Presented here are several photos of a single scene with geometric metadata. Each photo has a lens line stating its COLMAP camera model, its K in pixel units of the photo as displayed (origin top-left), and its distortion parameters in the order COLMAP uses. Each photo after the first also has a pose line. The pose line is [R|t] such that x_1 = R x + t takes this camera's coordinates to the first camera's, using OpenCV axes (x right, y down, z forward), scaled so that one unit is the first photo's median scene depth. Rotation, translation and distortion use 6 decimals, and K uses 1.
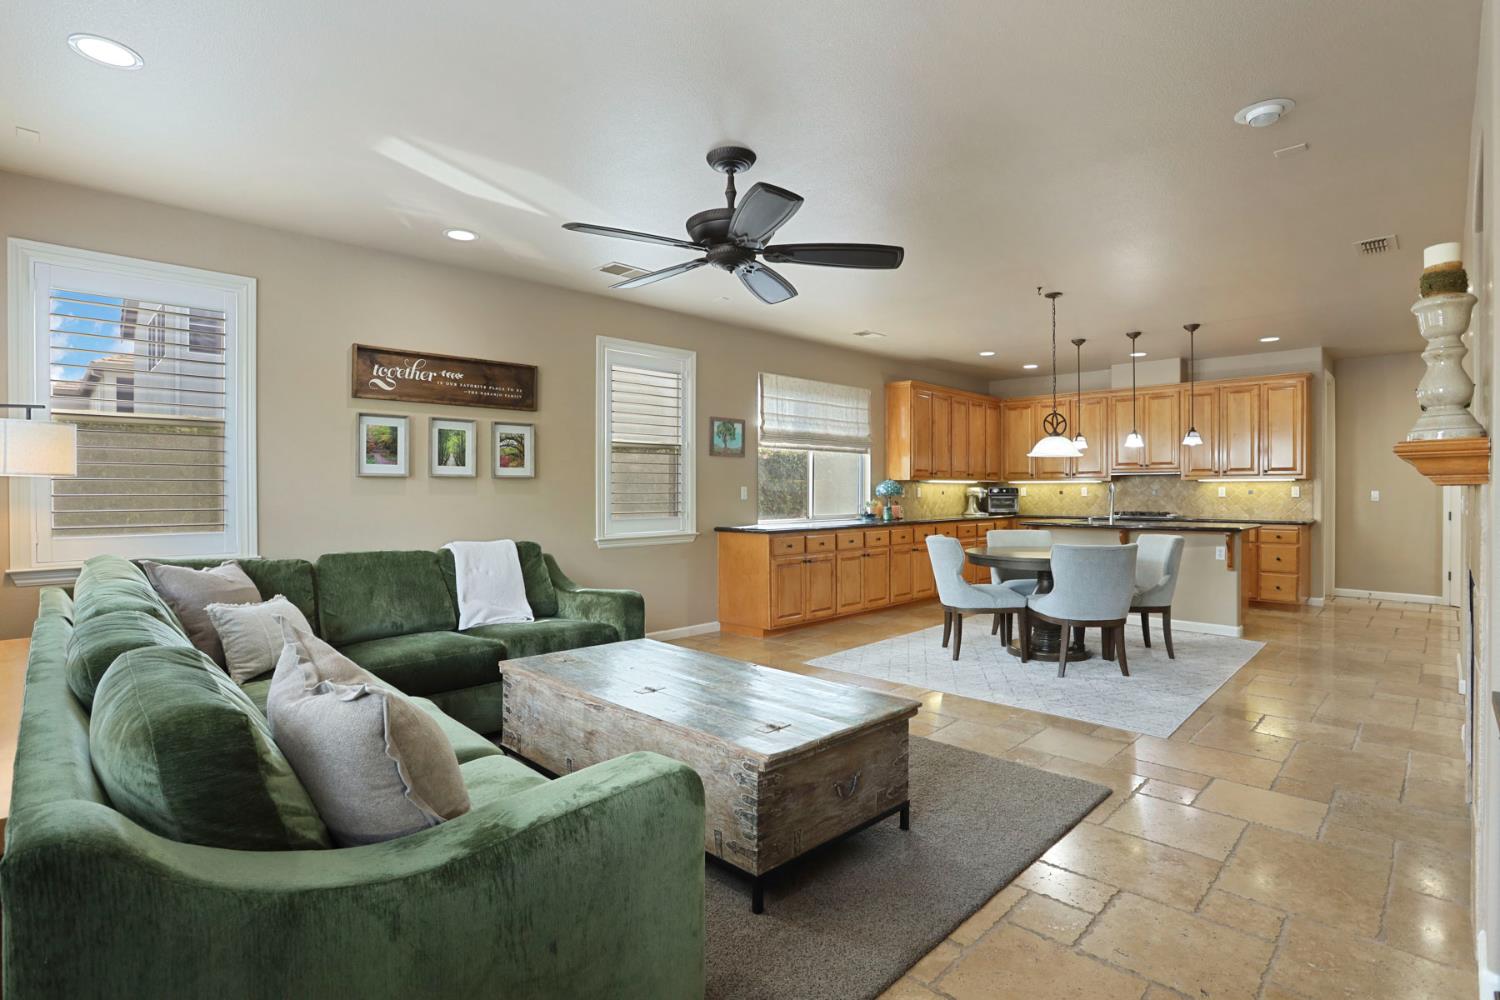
lens RADIAL K [[744.0, 0, 747.2], [0, 744.0, 494.0], [0, 0, 1]] dist [-0.065588, 0.029419]
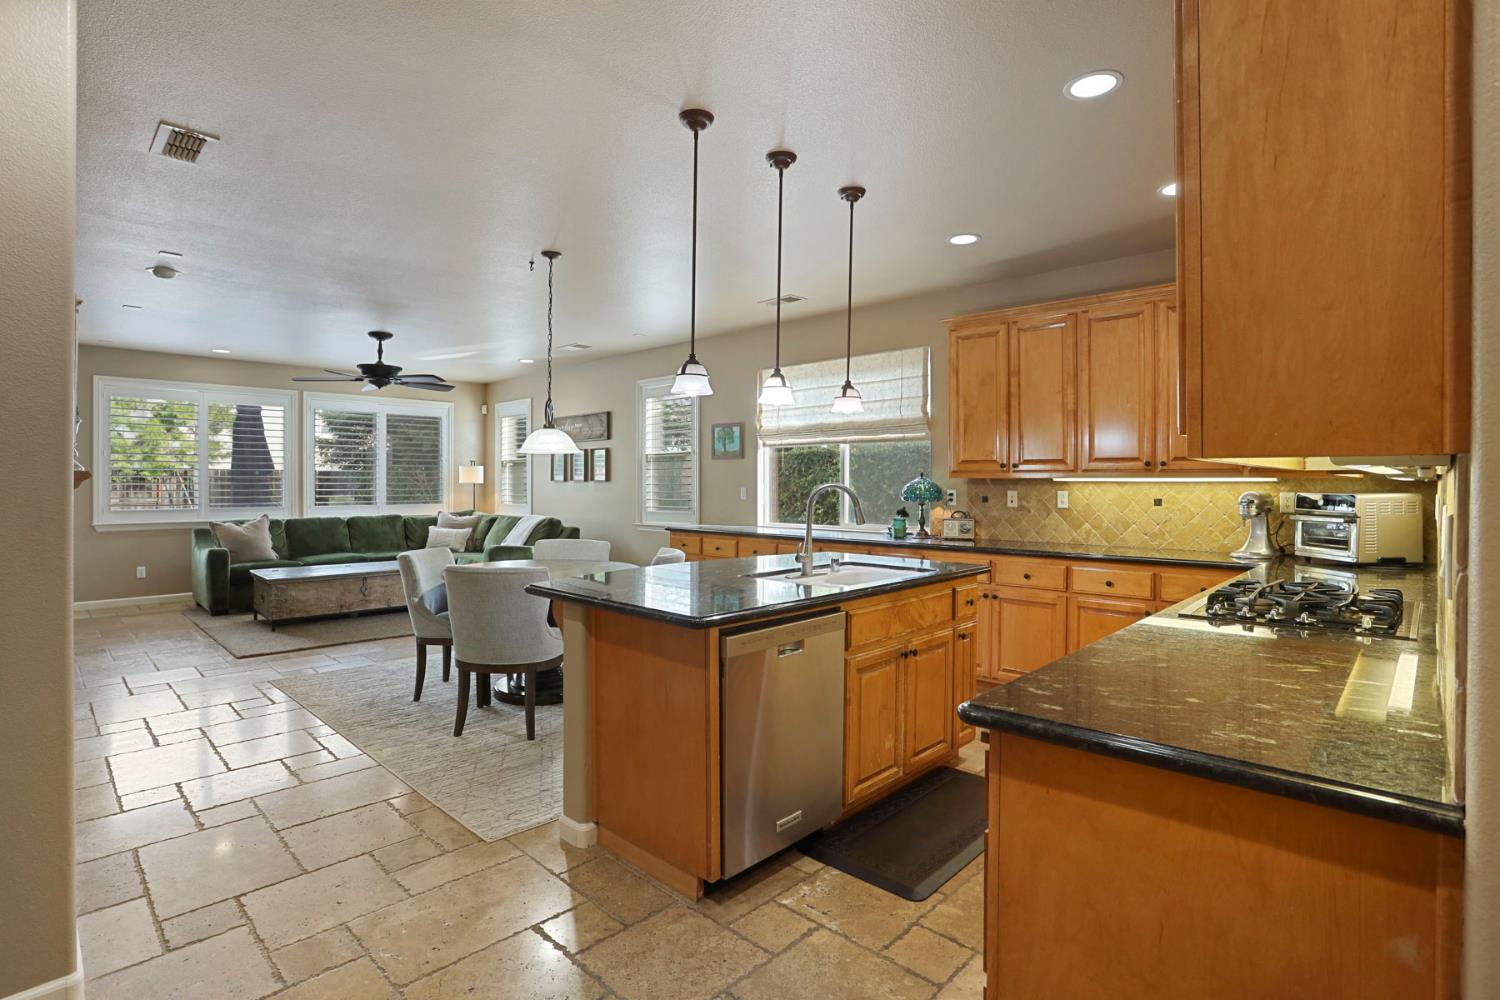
lens RADIAL K [[733.0, 0, 743.7], [0, 733.0, 479.8], [0, 0, 1]] dist [-0.063188, 0.026964]
pose [[-0.007646, 0.000678, -0.999971, 1.299301], [-0.004369, 0.999990, 0.000712, -0.026978], [0.999961, 0.004374, -0.007643, 1.303898]]
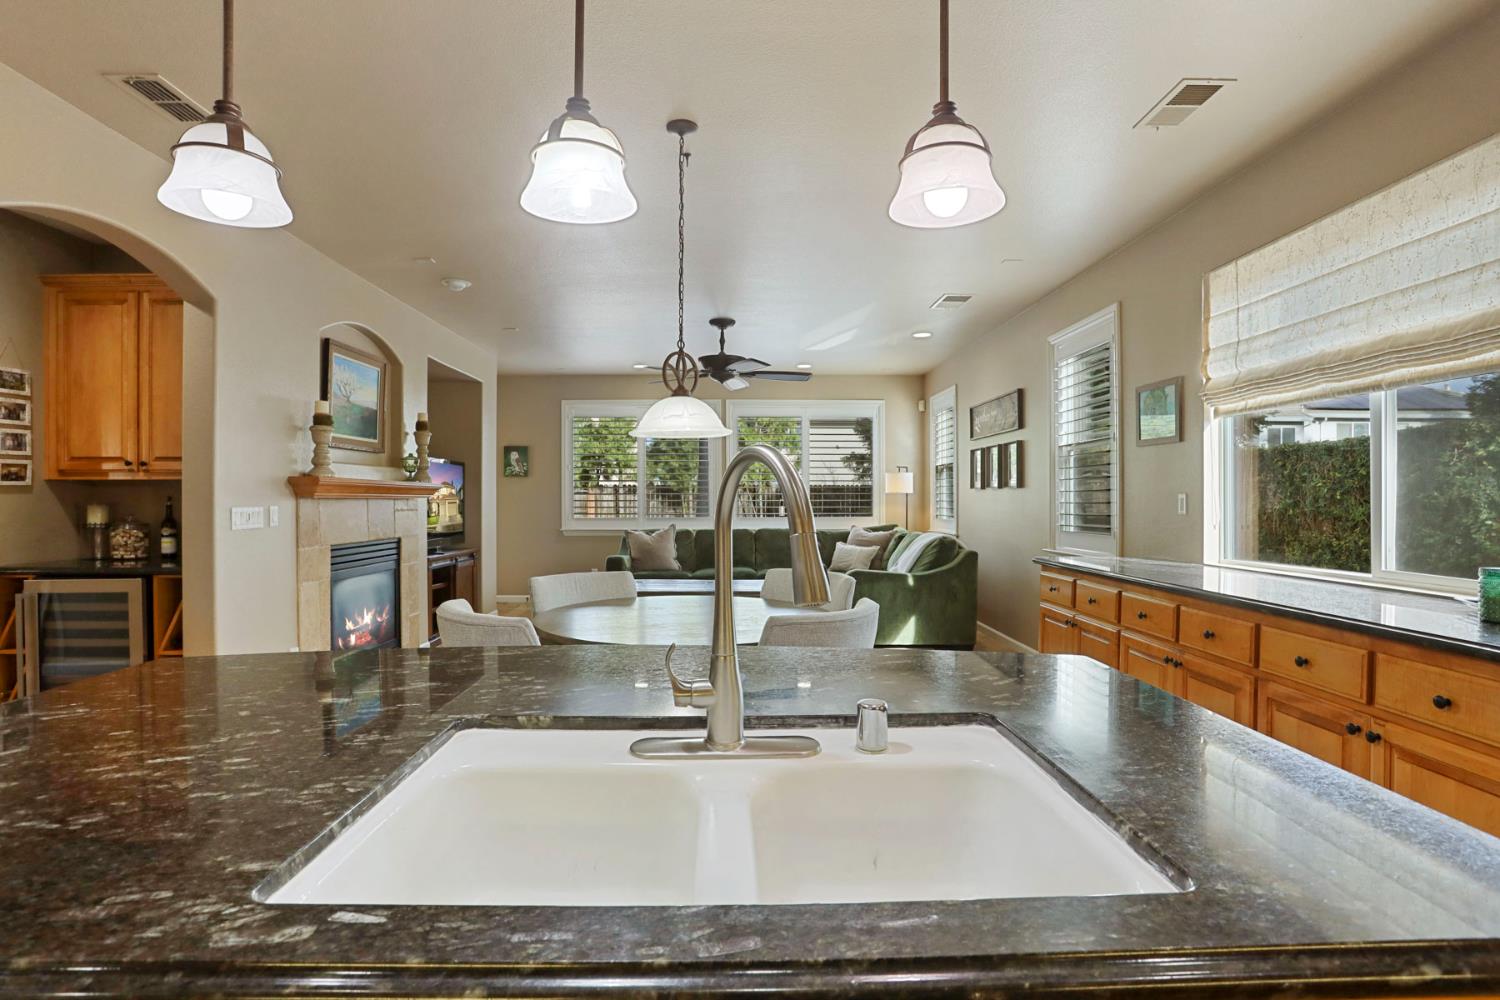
lens RADIAL K [[744.0, 0, 747.2], [0, 744.0, 494.0], [0, 0, 1]] dist [-0.065588, 0.029419]
pose [[-0.706303, -0.000156, -0.707910, 0.805515], [-0.000026, 1.000000, -0.000194, -0.012026], [0.707910, -0.000119, -0.706303, 1.497256]]
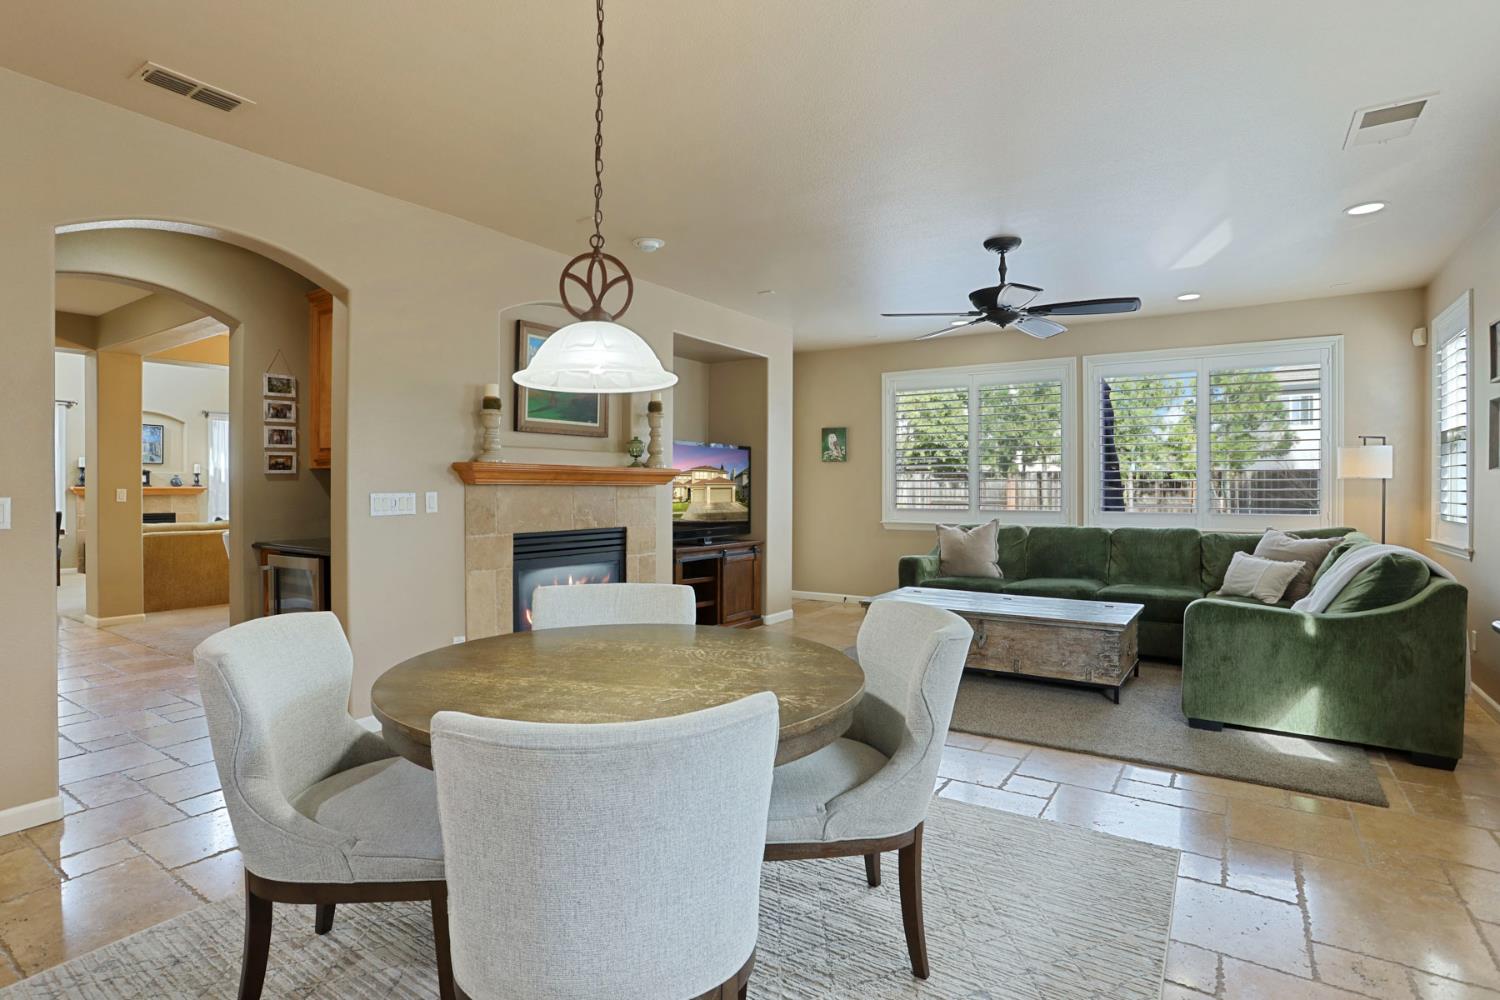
lens RADIAL K [[759.2, 0, 745.9], [0, 759.2, 489.0], [0, 0, 1]] dist [-0.069297, 0.032887]
pose [[-0.984724, 0.002915, -0.174098, 0.436650], [0.001536, 0.999966, 0.008056, -0.008953], [0.174116, 0.007666, -0.984695, 1.434215]]
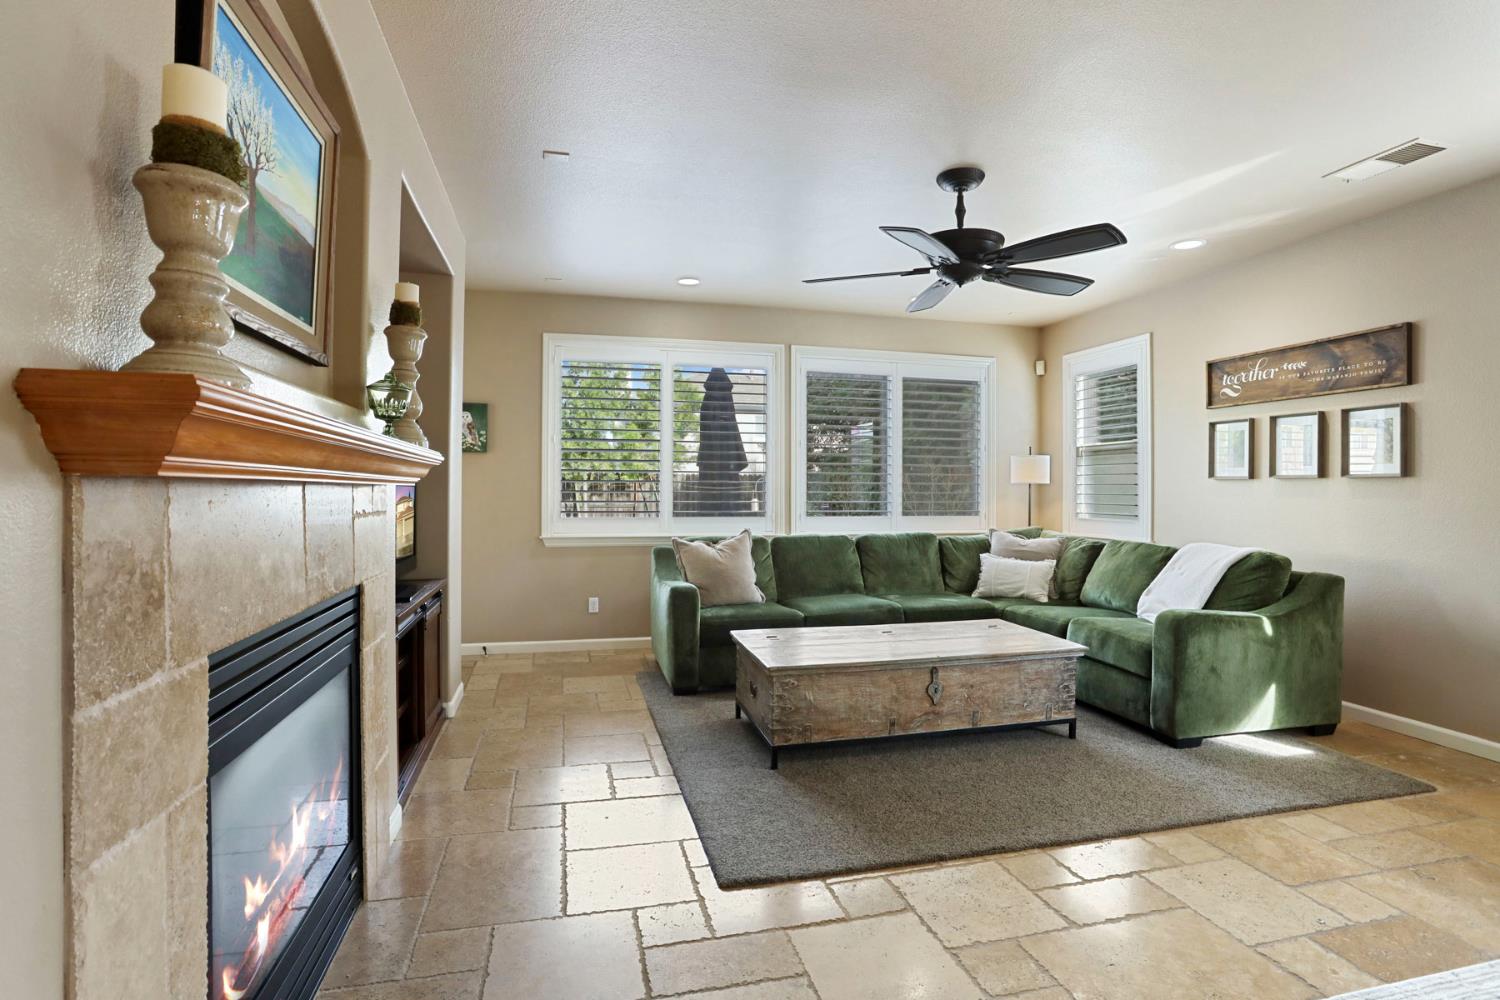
lens RADIAL K [[733.0, 0, 743.7], [0, 733.0, 479.8], [0, 0, 1]] dist [-0.063188, 0.026964]
pose [[-0.533157, -0.011073, -0.845944, 0.646640], [-0.007212, 0.999937, -0.008543, -0.006868], [0.845985, 0.001546, -0.533204, 0.815903]]
